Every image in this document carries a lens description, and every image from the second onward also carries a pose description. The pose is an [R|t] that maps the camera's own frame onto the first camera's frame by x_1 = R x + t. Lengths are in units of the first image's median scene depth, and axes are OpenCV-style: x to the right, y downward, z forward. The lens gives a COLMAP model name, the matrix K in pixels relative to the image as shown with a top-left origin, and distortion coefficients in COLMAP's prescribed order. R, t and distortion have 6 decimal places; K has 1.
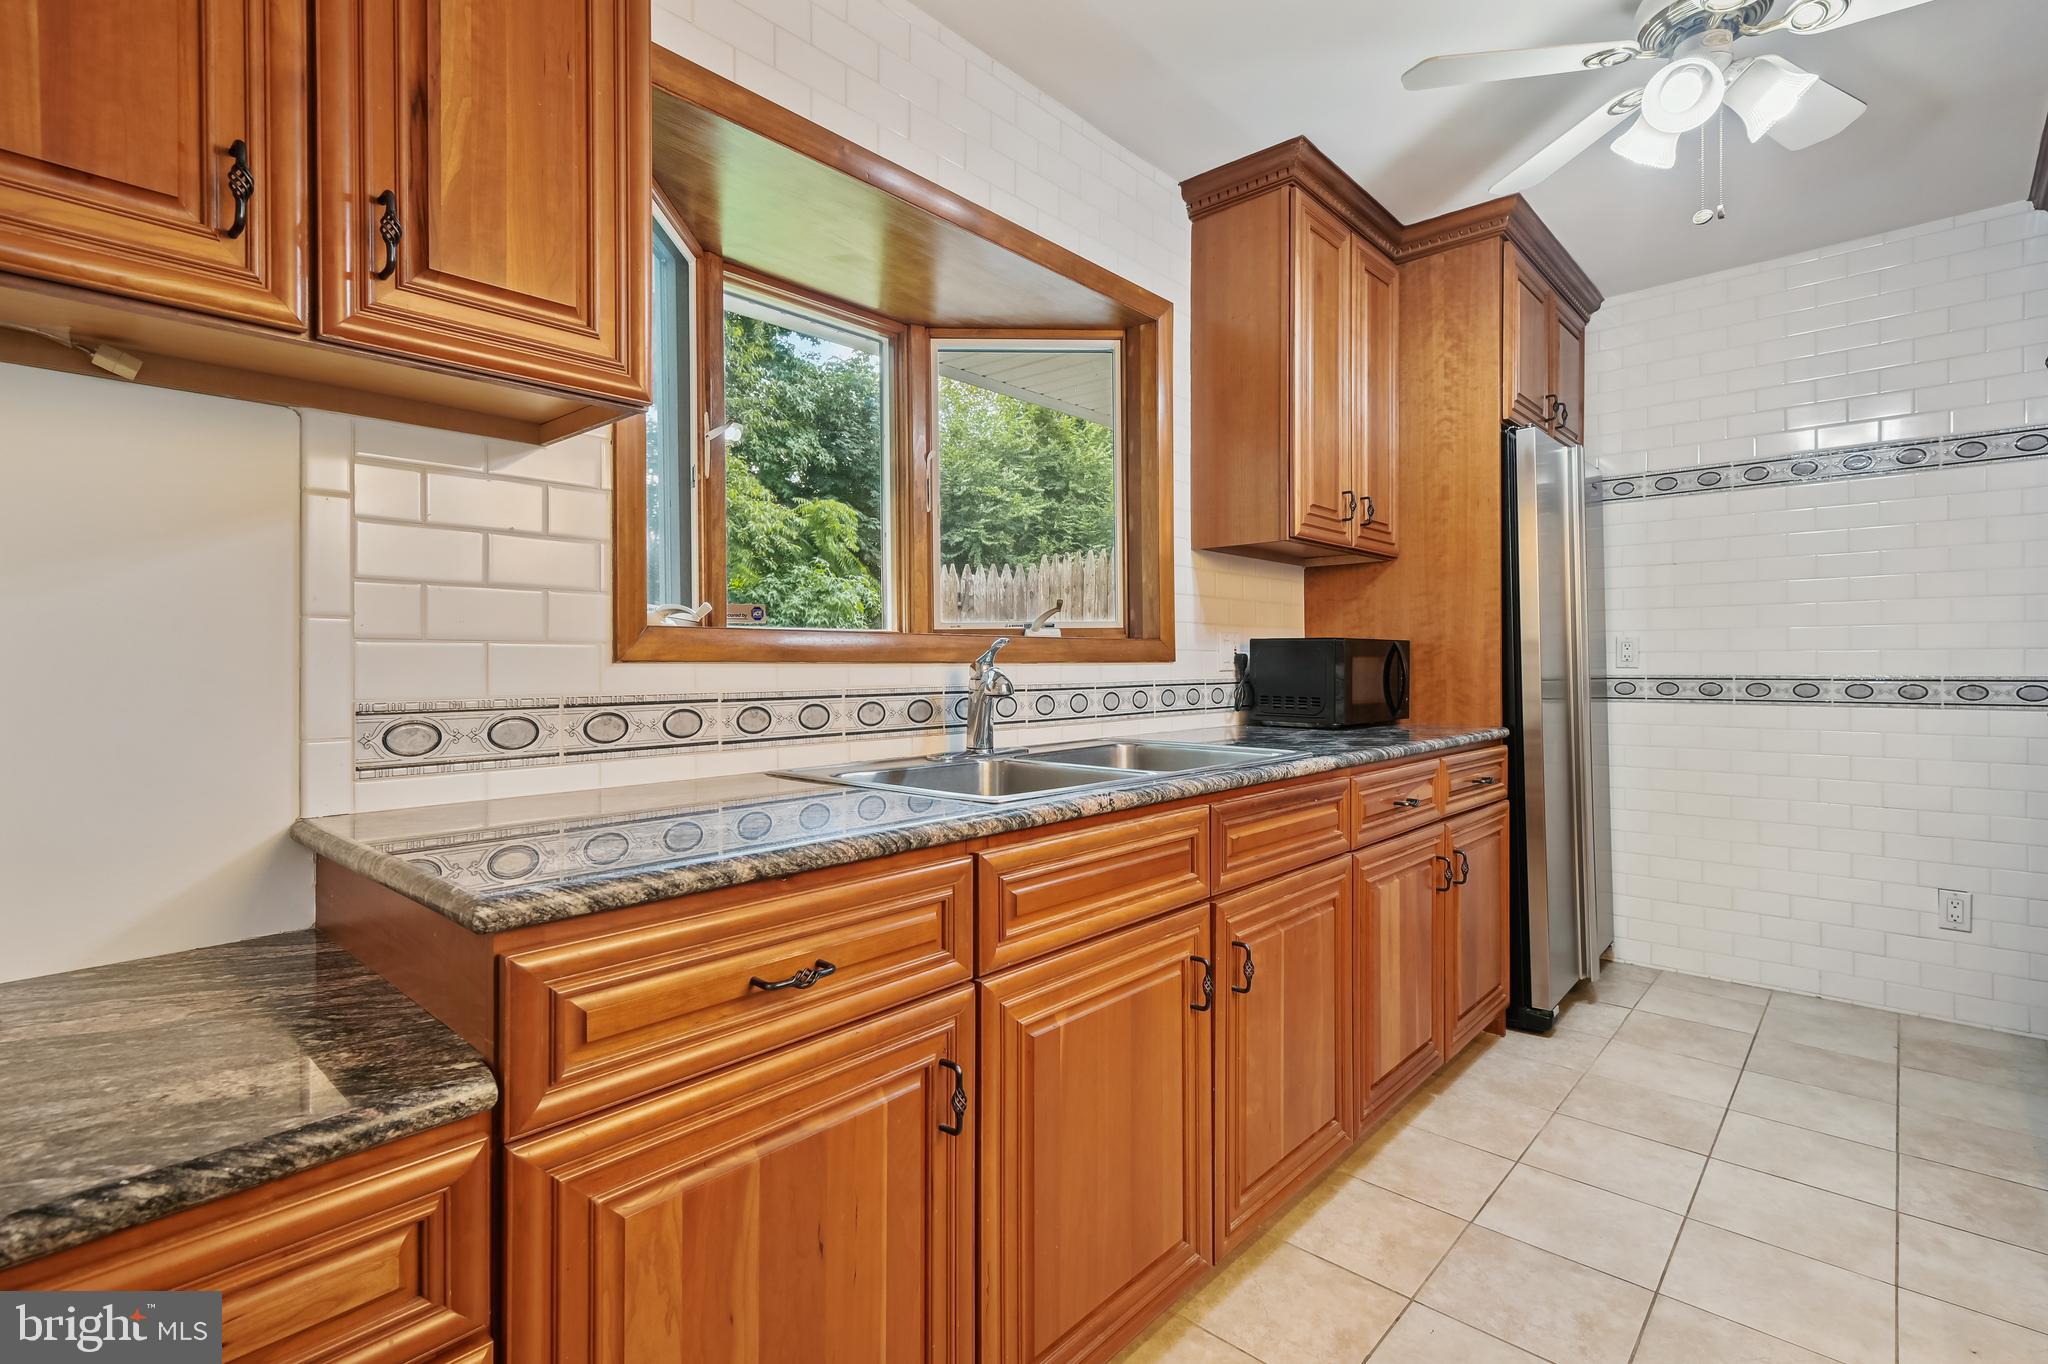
lens RADIAL K [[938.6, 0, 1033.7], [0, 938.6, 678.2], [0, 0, 1]] dist [0.020557, -0.000374]
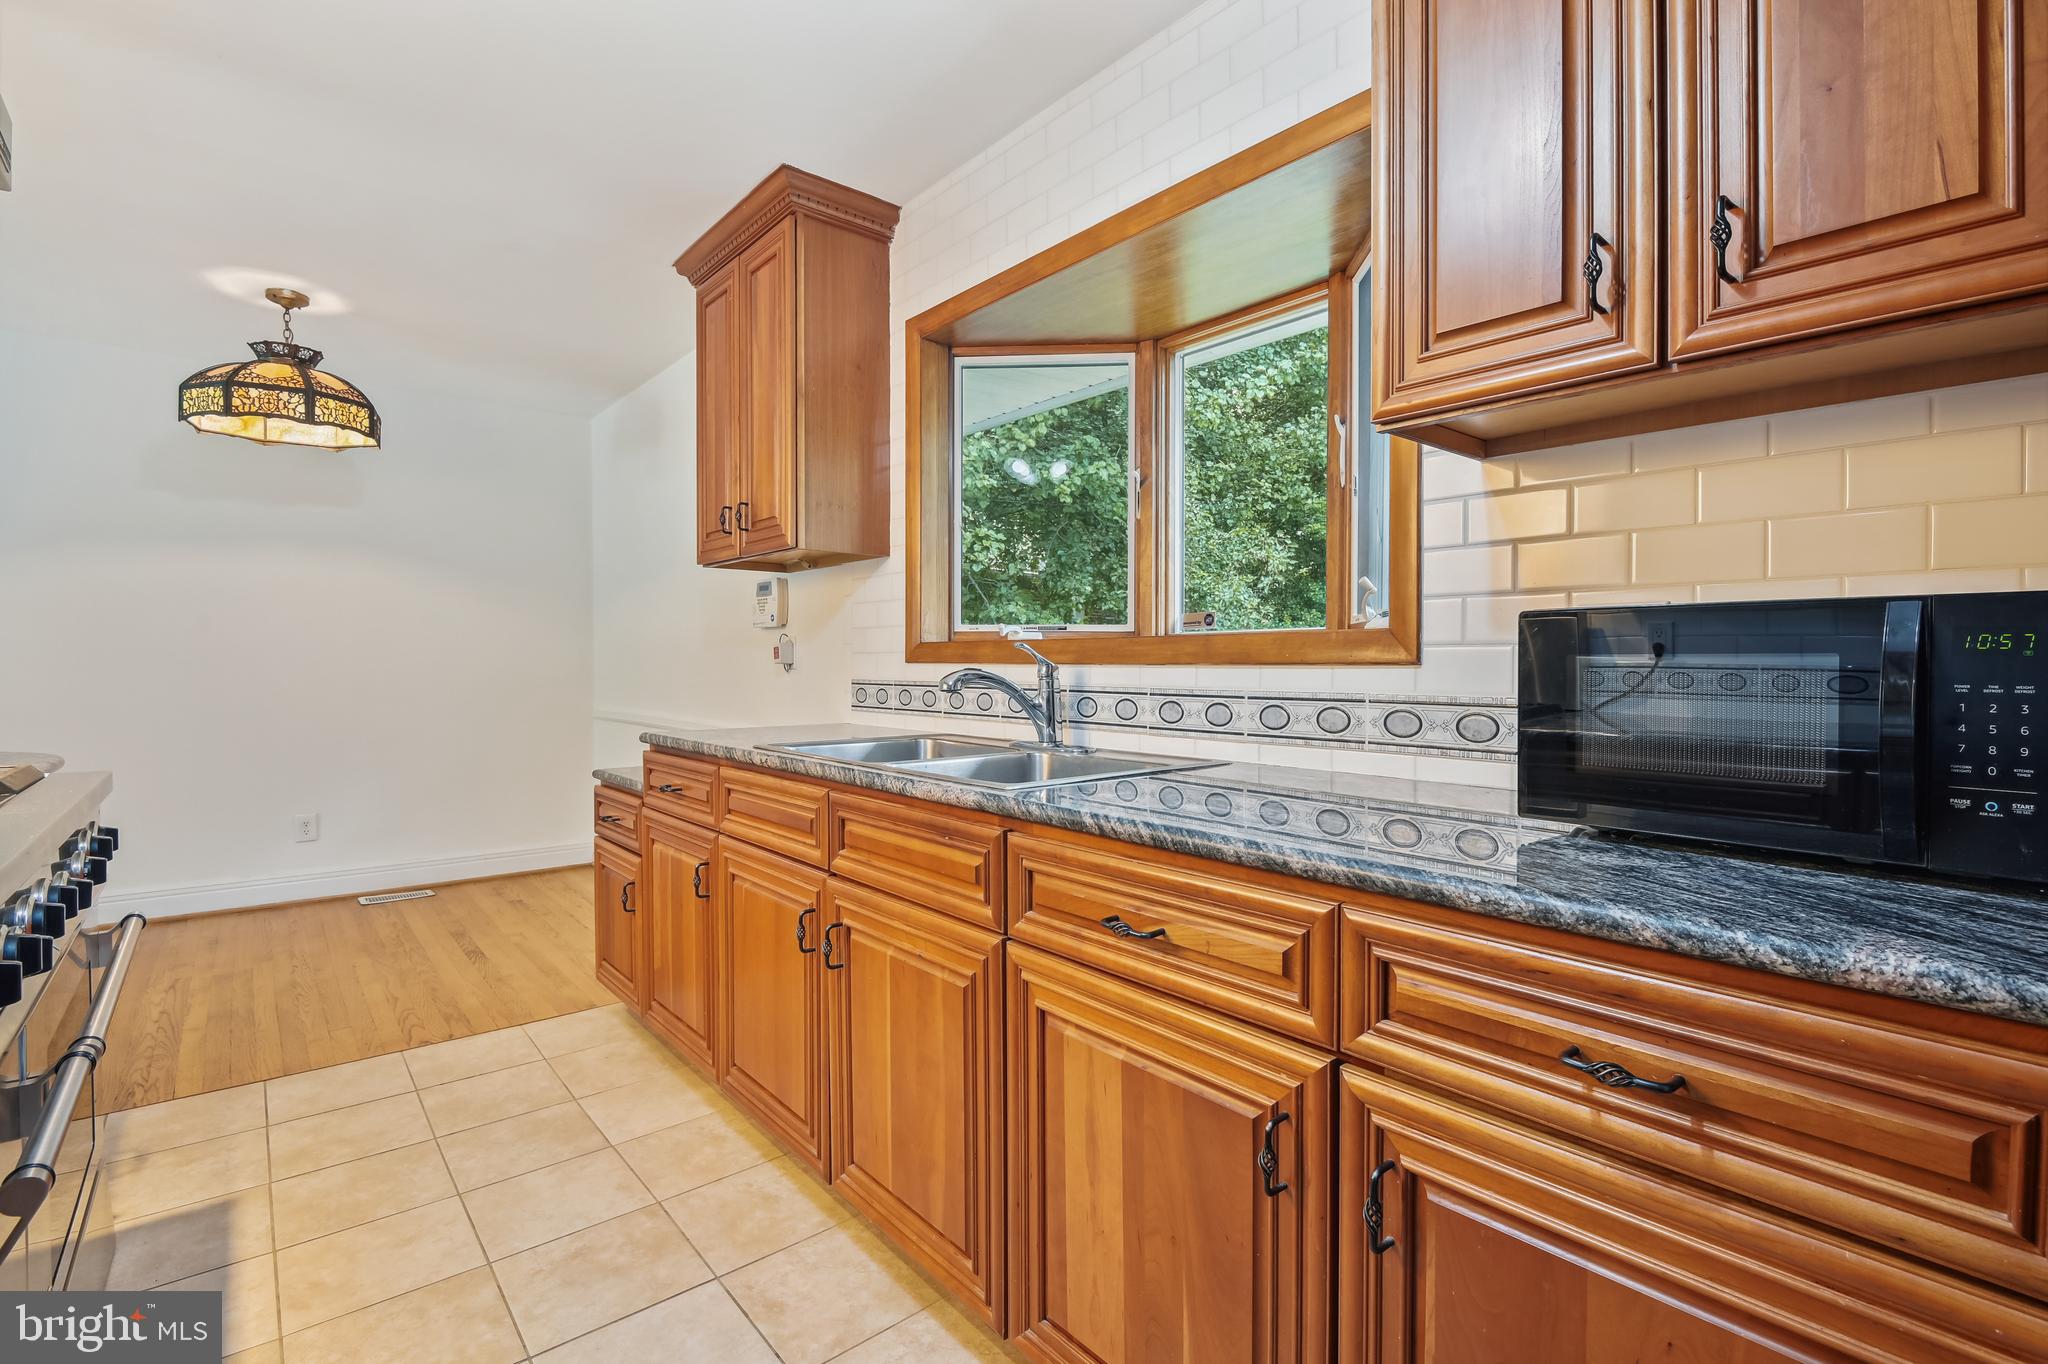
lens RADIAL K [[932.4, 0, 1025.2], [0, 932.4, 662.3], [0, 0, 1]] dist [-0.067142, 0.000037]
pose [[-0.128486, 0.001384, -0.991710, 0.896569], [-0.017501, 0.999840, 0.003663, -0.019156], [0.991557, 0.017827, -0.128441, 0.976600]]
